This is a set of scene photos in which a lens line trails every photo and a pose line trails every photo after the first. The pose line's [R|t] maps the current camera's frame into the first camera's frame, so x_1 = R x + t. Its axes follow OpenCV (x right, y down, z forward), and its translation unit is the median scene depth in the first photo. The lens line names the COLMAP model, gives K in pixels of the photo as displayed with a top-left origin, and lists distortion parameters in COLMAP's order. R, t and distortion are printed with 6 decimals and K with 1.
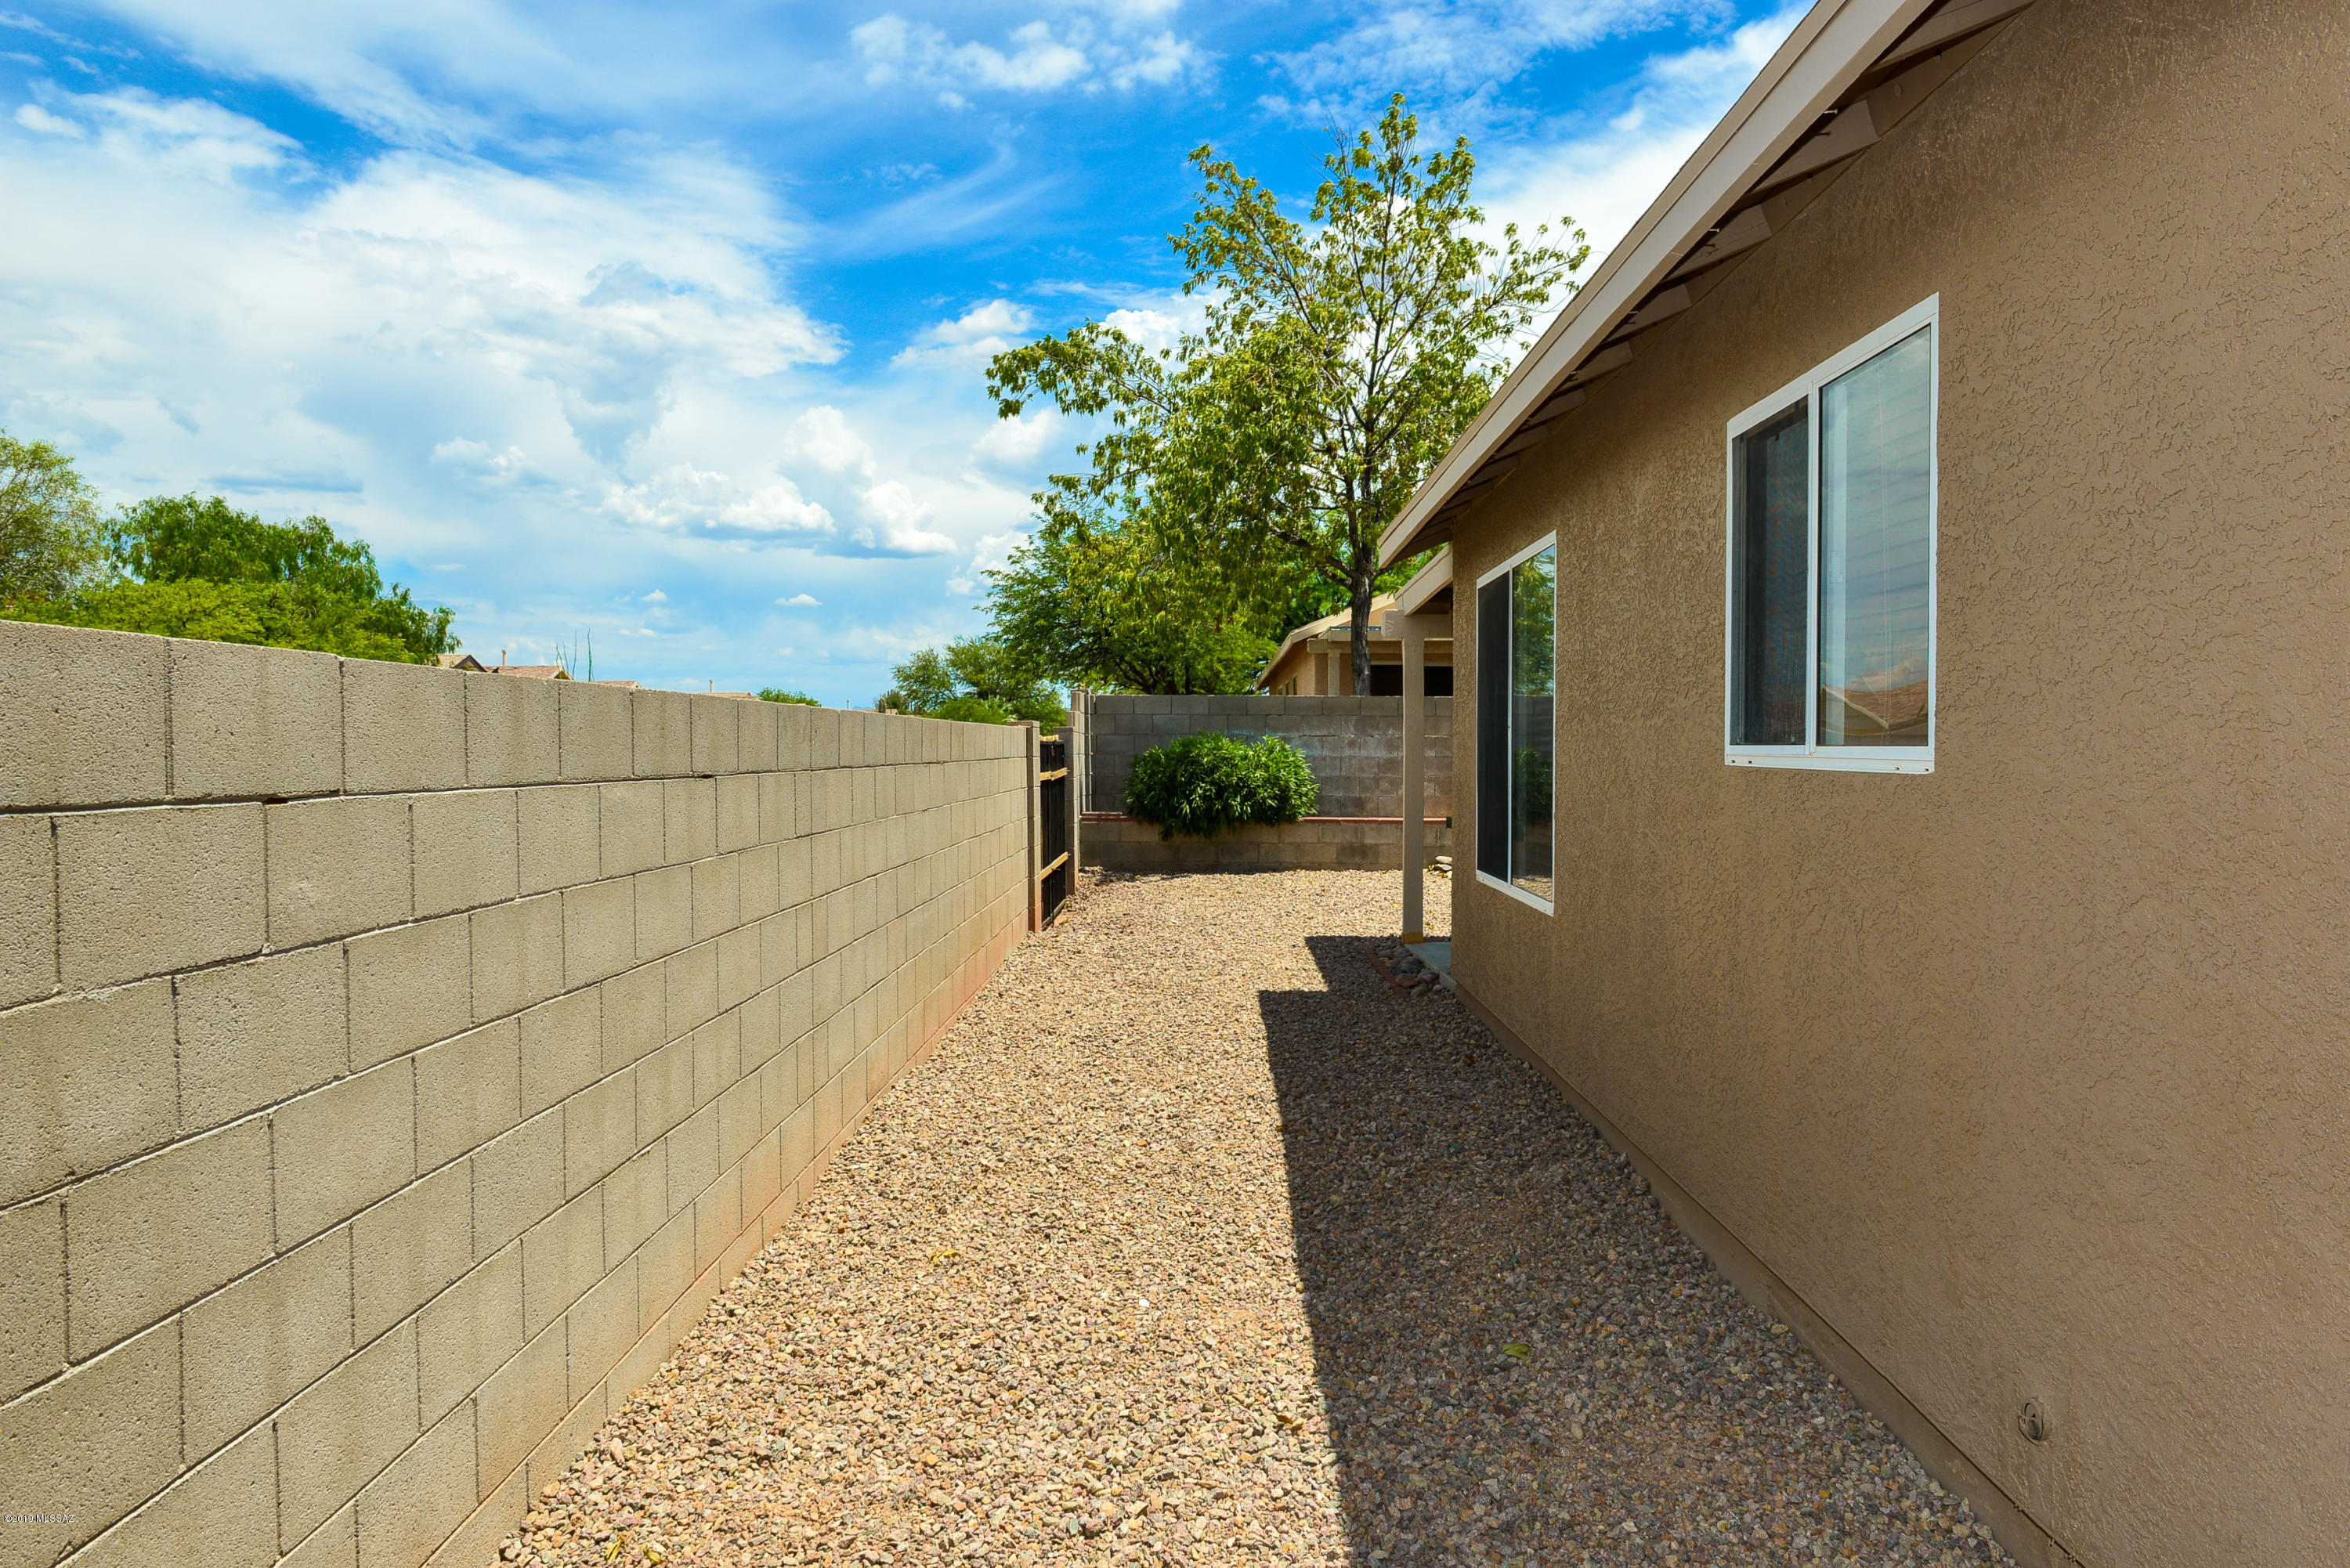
lens RADIAL K [[1599.0, 0, 1177.2], [0, 1599.0, 781.2], [0, 0, 1]] dist [-0.016871, 0.001612]
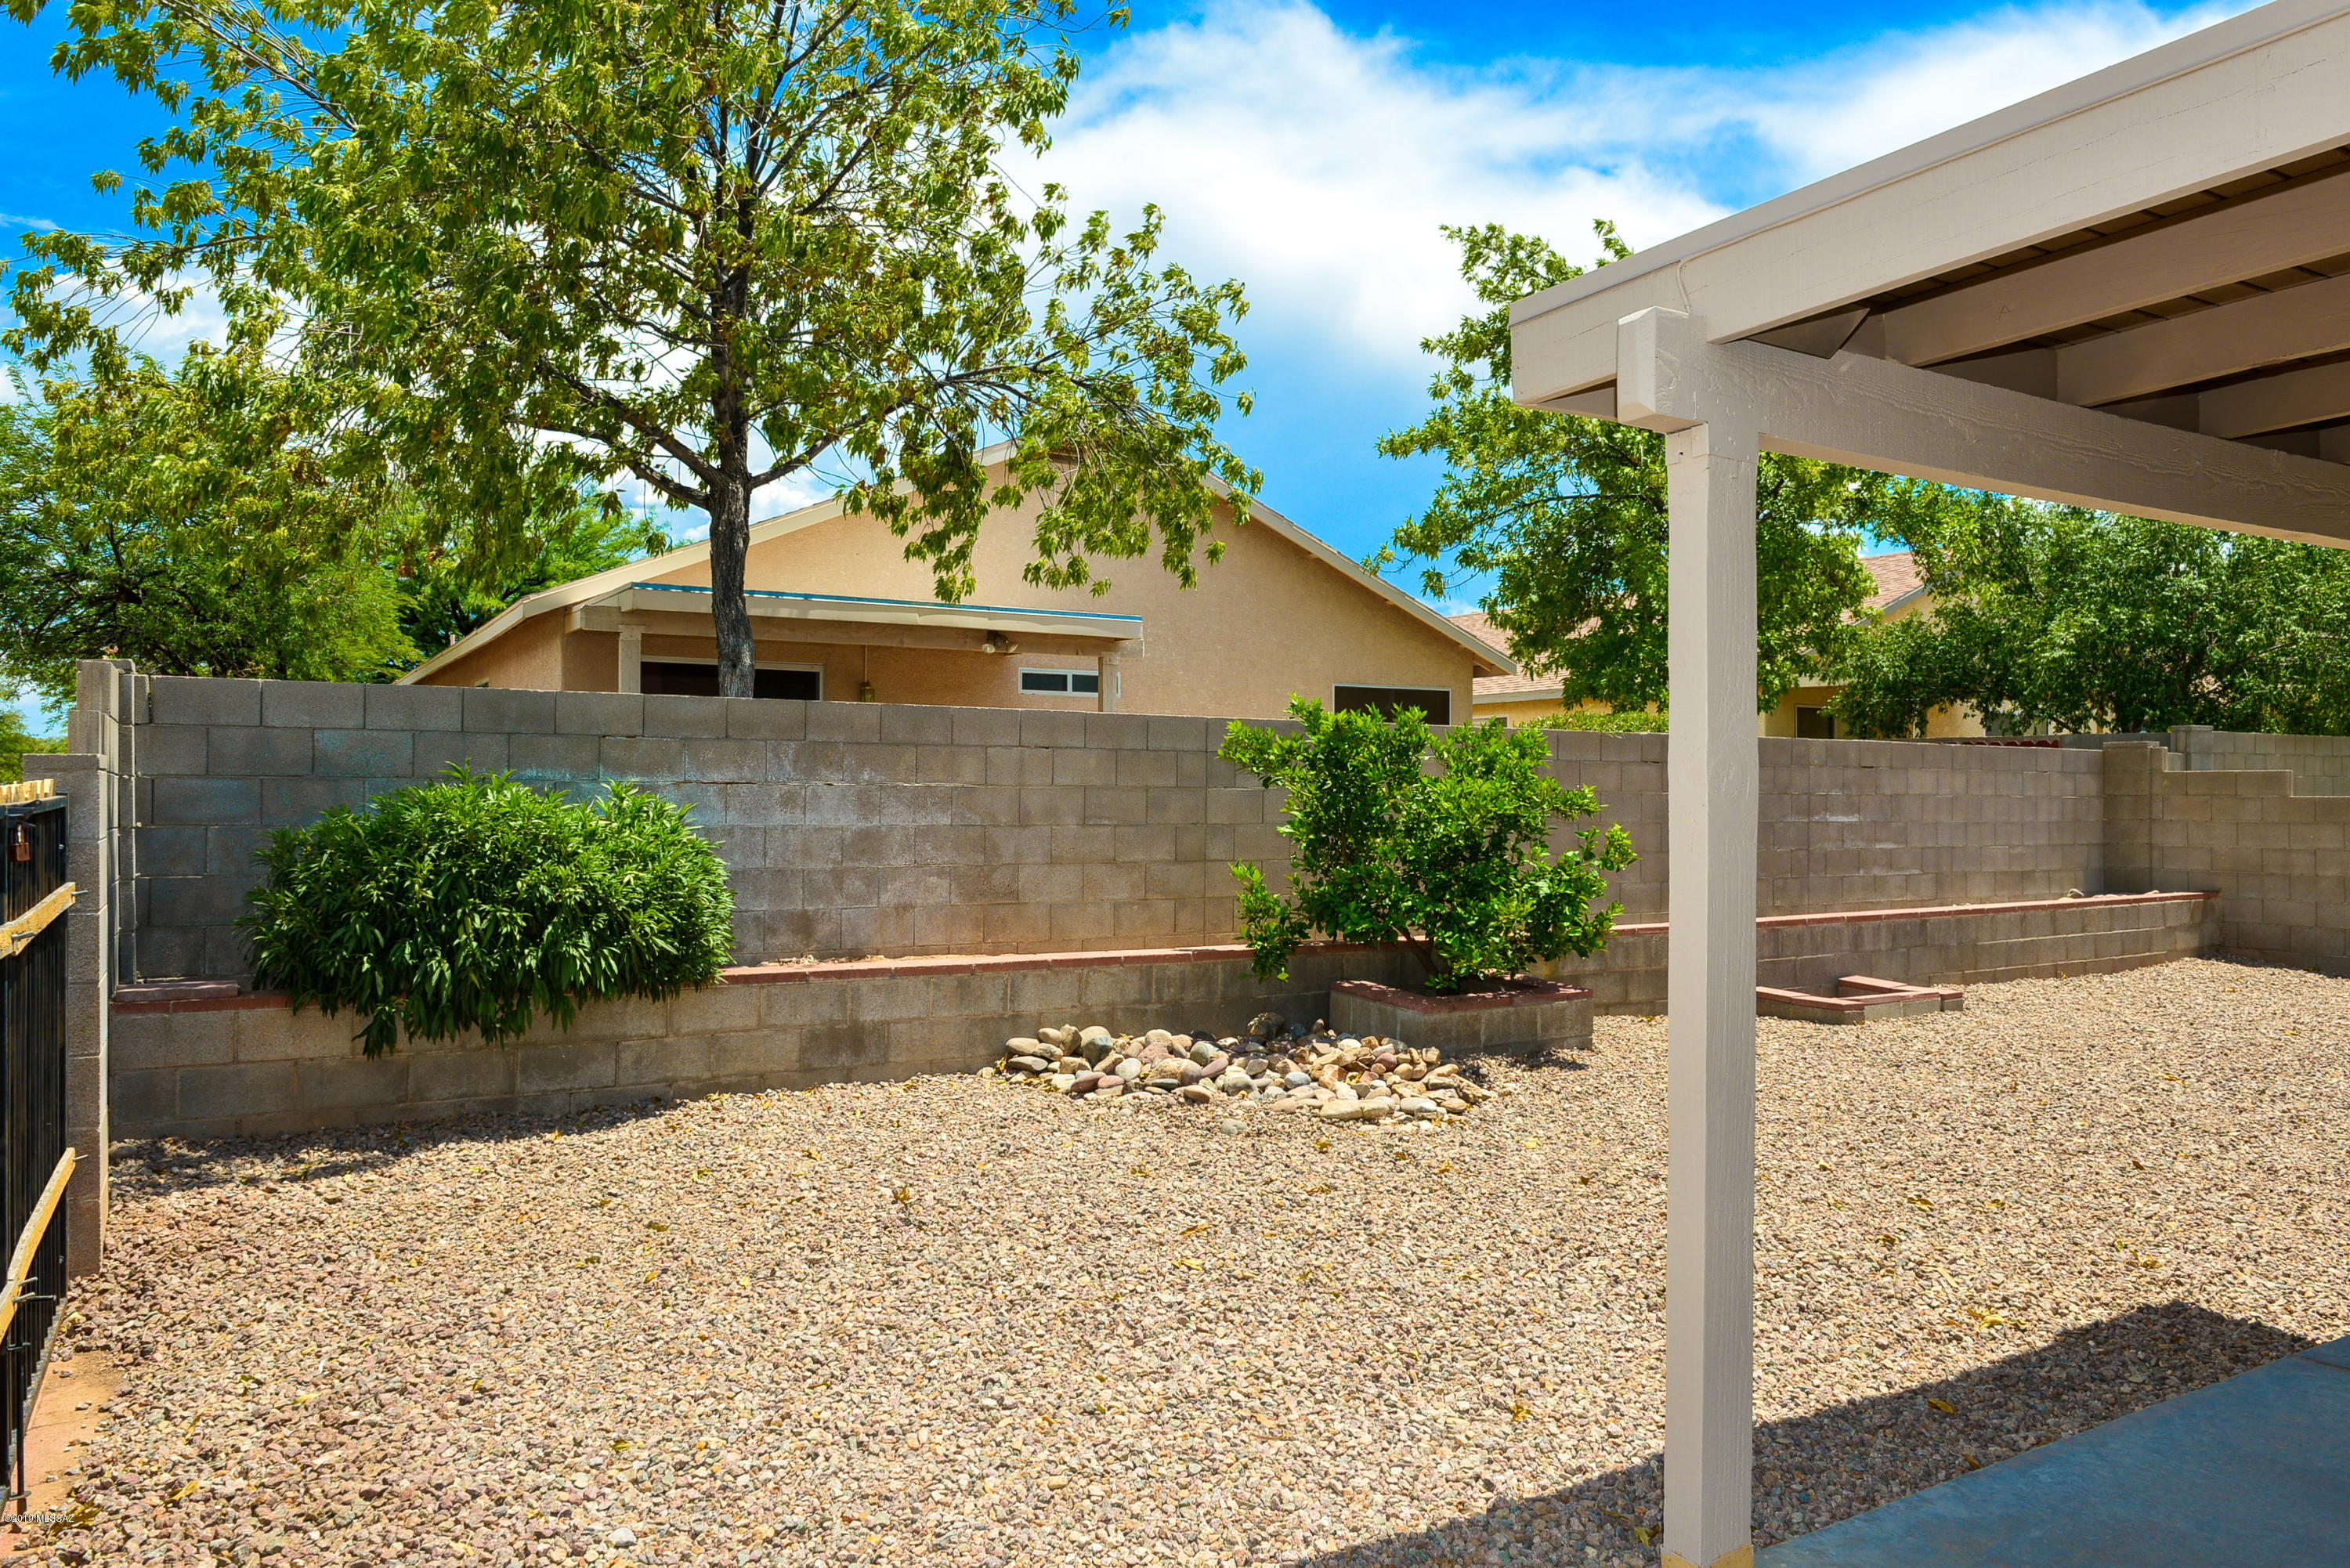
lens RADIAL K [[1599.0, 0, 1177.2], [0, 1599.0, 781.2], [0, 0, 1]] dist [-0.016871, 0.001612]
pose [[0.854628, 0.005392, 0.519214, -0.041178], [0.009704, 0.999606, -0.026354, -0.016232], [-0.519151, 0.027561, 0.854238, 0.566084]]
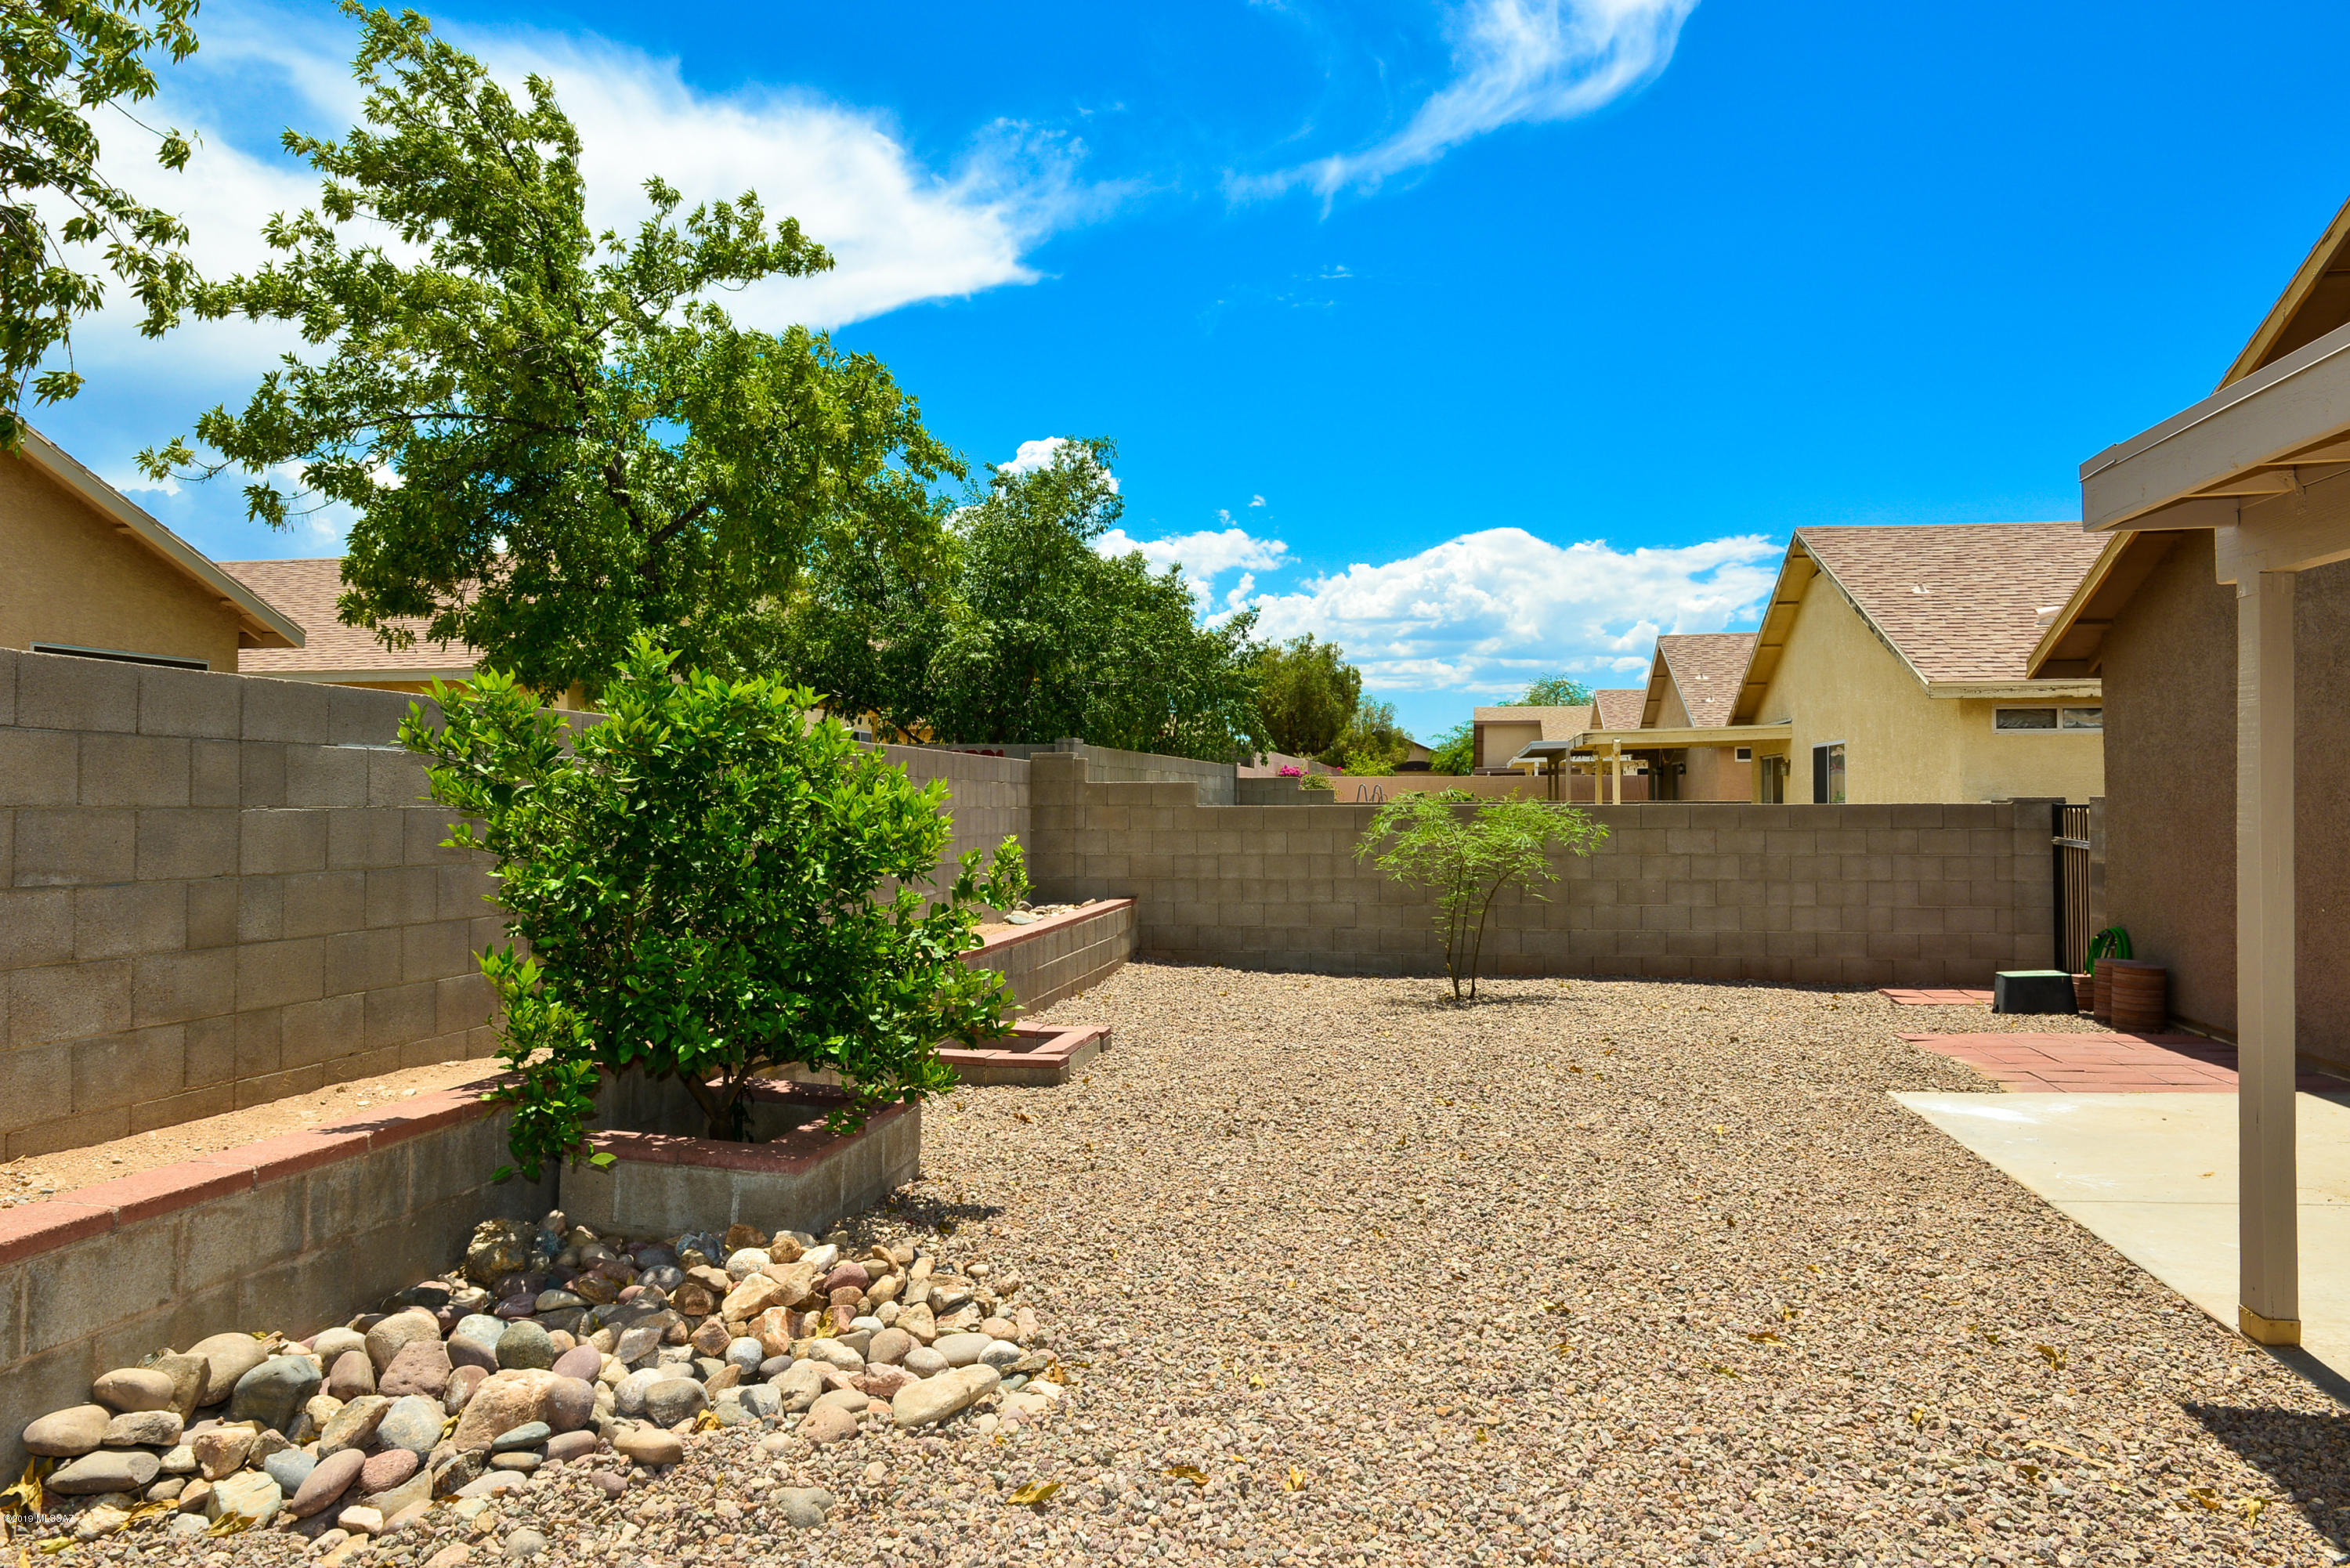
lens RADIAL K [[1599.0, 0, 1177.2], [0, 1599.0, 781.2], [0, 0, 1]] dist [-0.016871, 0.001612]
pose [[0.156964, 0.010515, 0.987548, -0.007086], [0.024254, 0.999601, -0.014498, -0.025304], [-0.987306, 0.026228, 0.156646, 0.829778]]
